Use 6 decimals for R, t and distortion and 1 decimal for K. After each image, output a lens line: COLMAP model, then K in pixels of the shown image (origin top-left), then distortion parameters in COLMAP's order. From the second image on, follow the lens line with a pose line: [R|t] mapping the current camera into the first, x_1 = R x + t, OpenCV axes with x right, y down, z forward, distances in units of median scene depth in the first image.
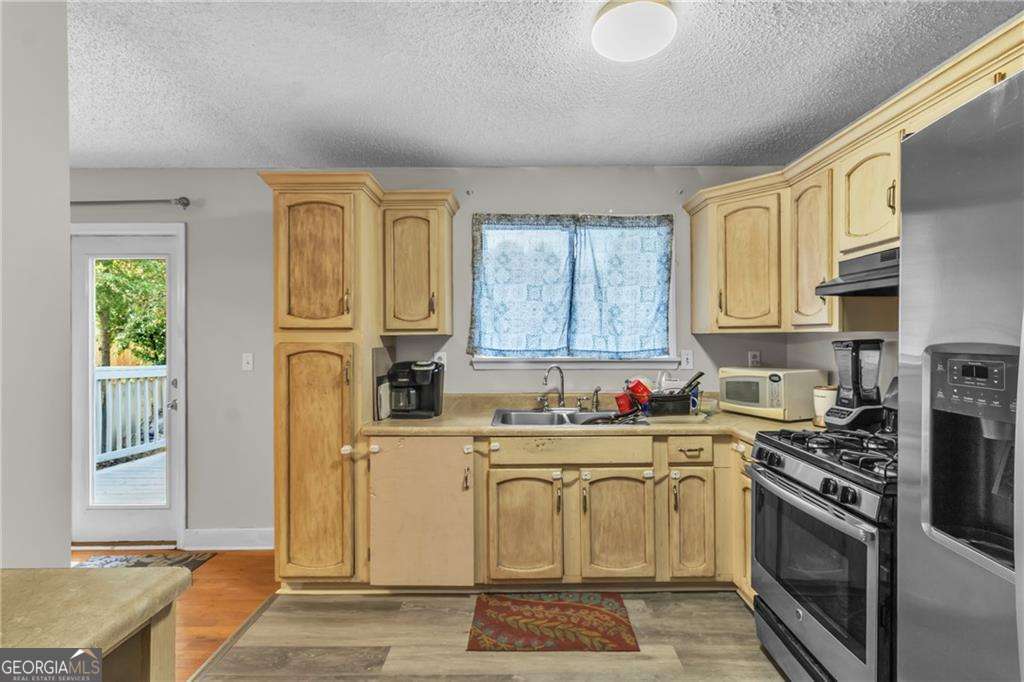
lens RADIAL K [[472.8, 0, 512.0], [0, 472.8, 341.0], [0, 0, 1]] dist [0.001614, 0.000218]
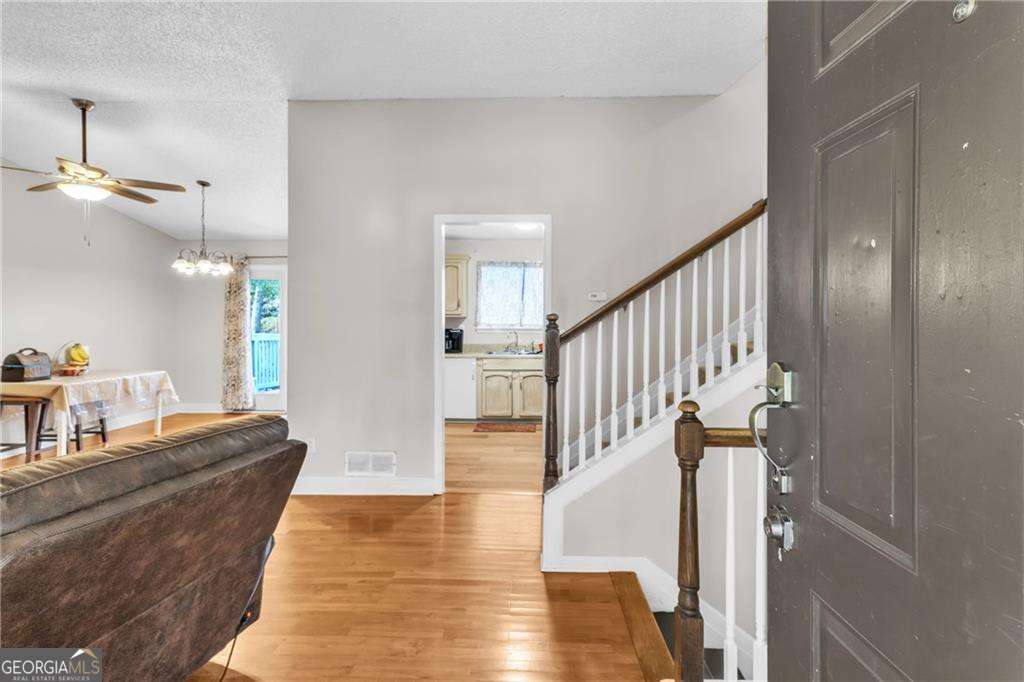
lens RADIAL K [[472.8, 0, 512.0], [0, 472.8, 341.0], [0, 0, 1]] dist [0.001614, 0.000218]
pose [[0.999833, 0.008692, -0.016060, 0.143416], [-0.008131, 0.999367, 0.034641, 0.025100], [0.016351, -0.034505, 0.999271, -1.448114]]
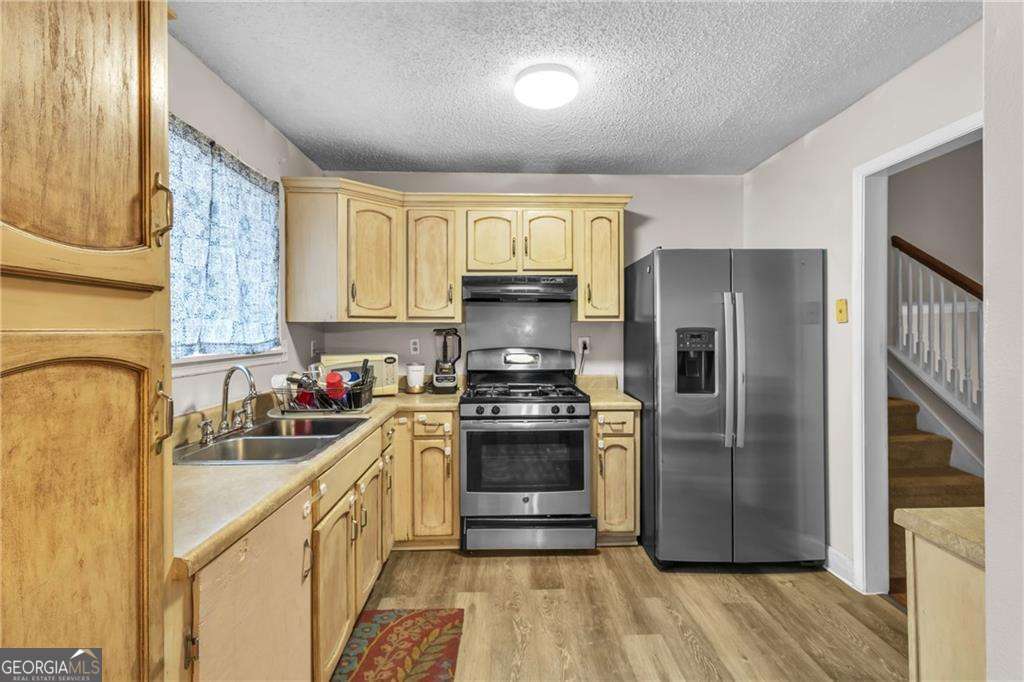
lens RADIAL K [[485.3, 0, 510.3], [0, 485.3, 330.6], [0, 0, 1]] dist [-0.002140, 0.000598]
pose [[-0.031764, 0.001214, 0.999495, -0.682856], [0.008447, 0.999964, -0.000946, 0.006349], [-0.999460, 0.008412, -0.031773, 0.730292]]
